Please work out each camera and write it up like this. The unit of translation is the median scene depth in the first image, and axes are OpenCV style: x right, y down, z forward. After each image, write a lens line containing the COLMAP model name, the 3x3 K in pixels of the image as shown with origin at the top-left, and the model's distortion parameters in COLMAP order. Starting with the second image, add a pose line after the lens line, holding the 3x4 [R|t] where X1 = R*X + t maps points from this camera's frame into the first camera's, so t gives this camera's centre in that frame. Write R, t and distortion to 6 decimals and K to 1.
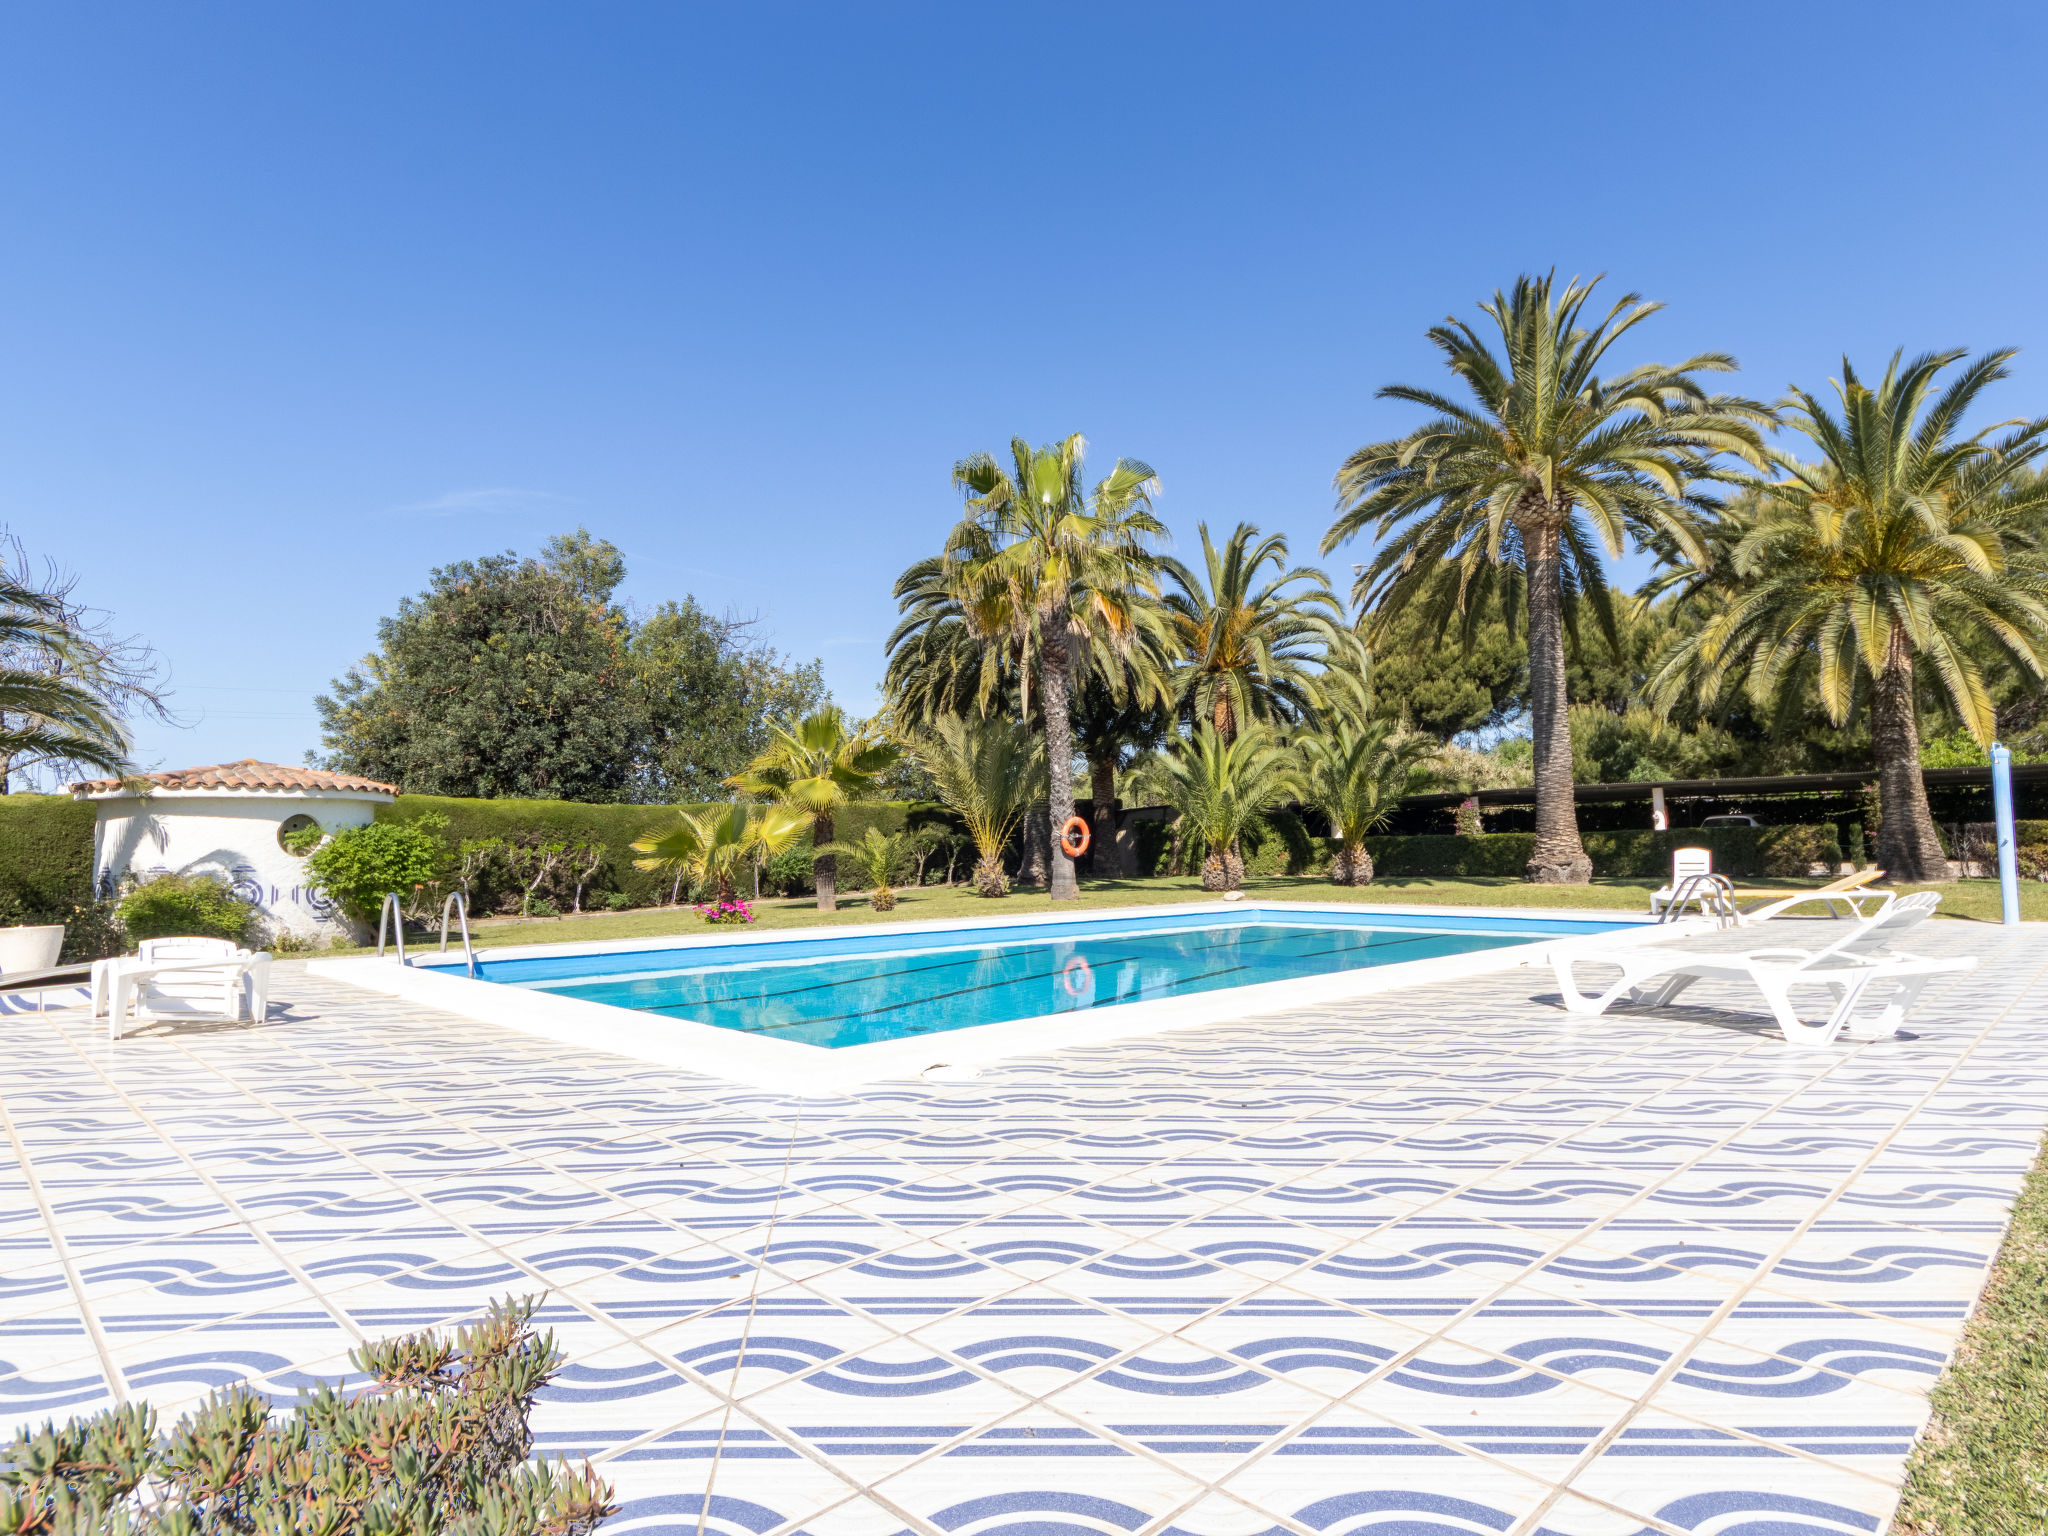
lens RADIAL K [[1096.7, 0, 1027.3], [0, 1096.7, 732.6], [0, 0, 1]] dist [0.011320, 0.000689]
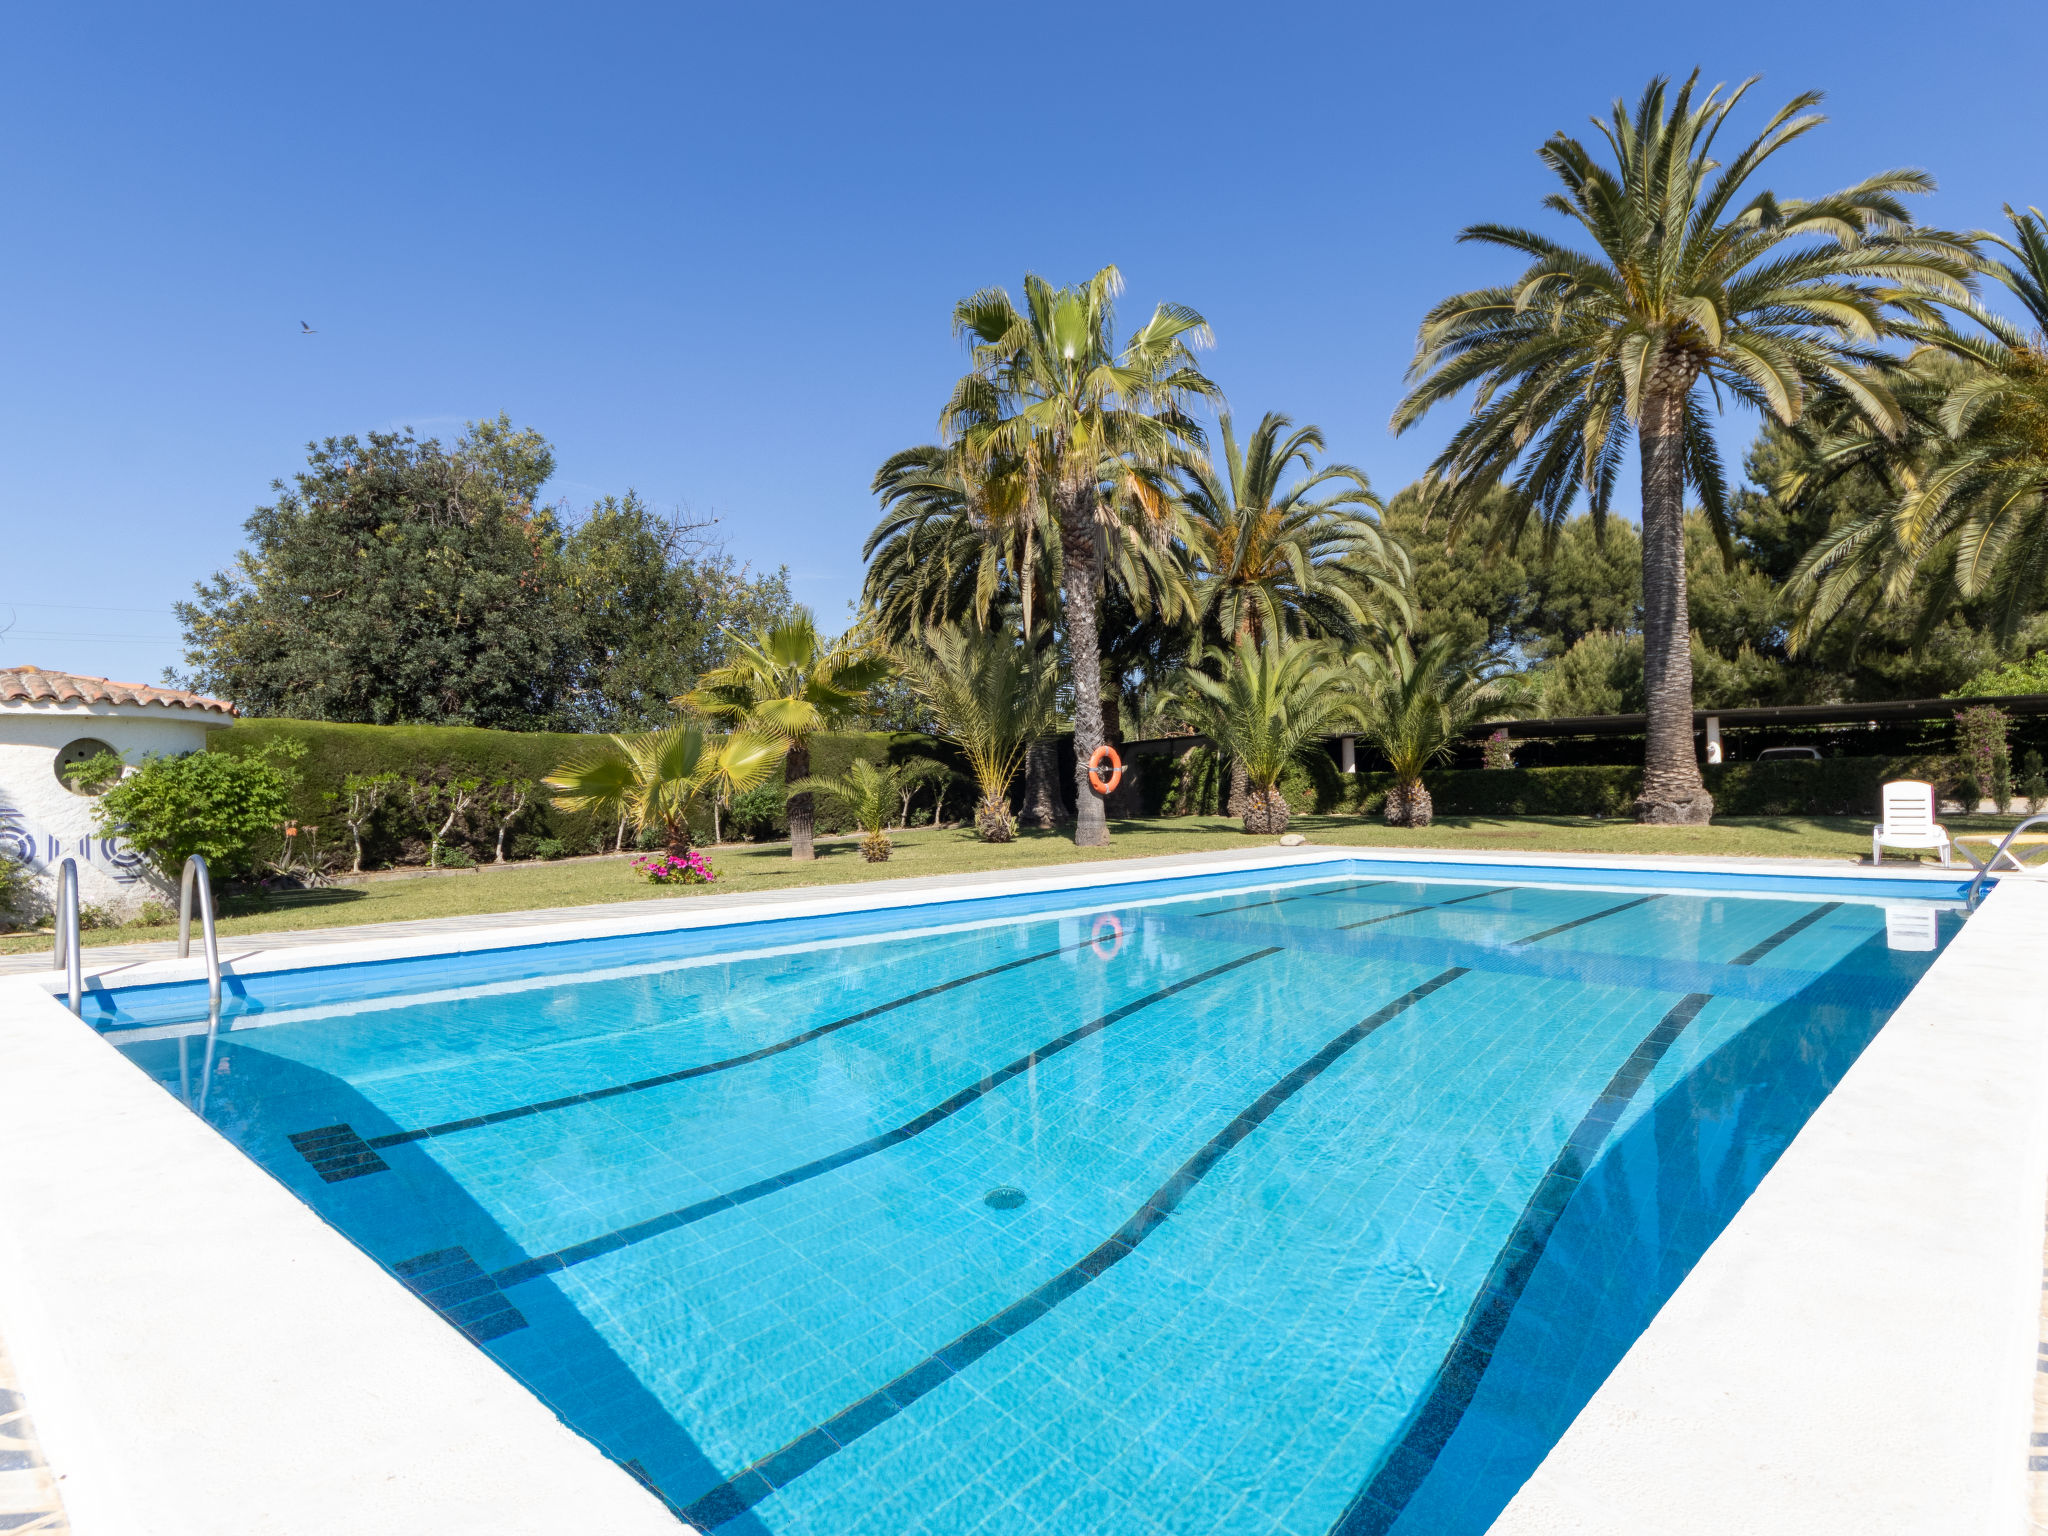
lens RADIAL K [[1103.4, 0, 1024.0], [0, 1103.4, 768.0], [0, 0, 1]] dist [0.005871, -0.000431]
pose [[0.999510, -0.001752, 0.031264, -0.037592], [-0.001018, 0.996088, 0.088364, 0.017572], [-0.031296, -0.088353, 0.995597, 0.153397]]
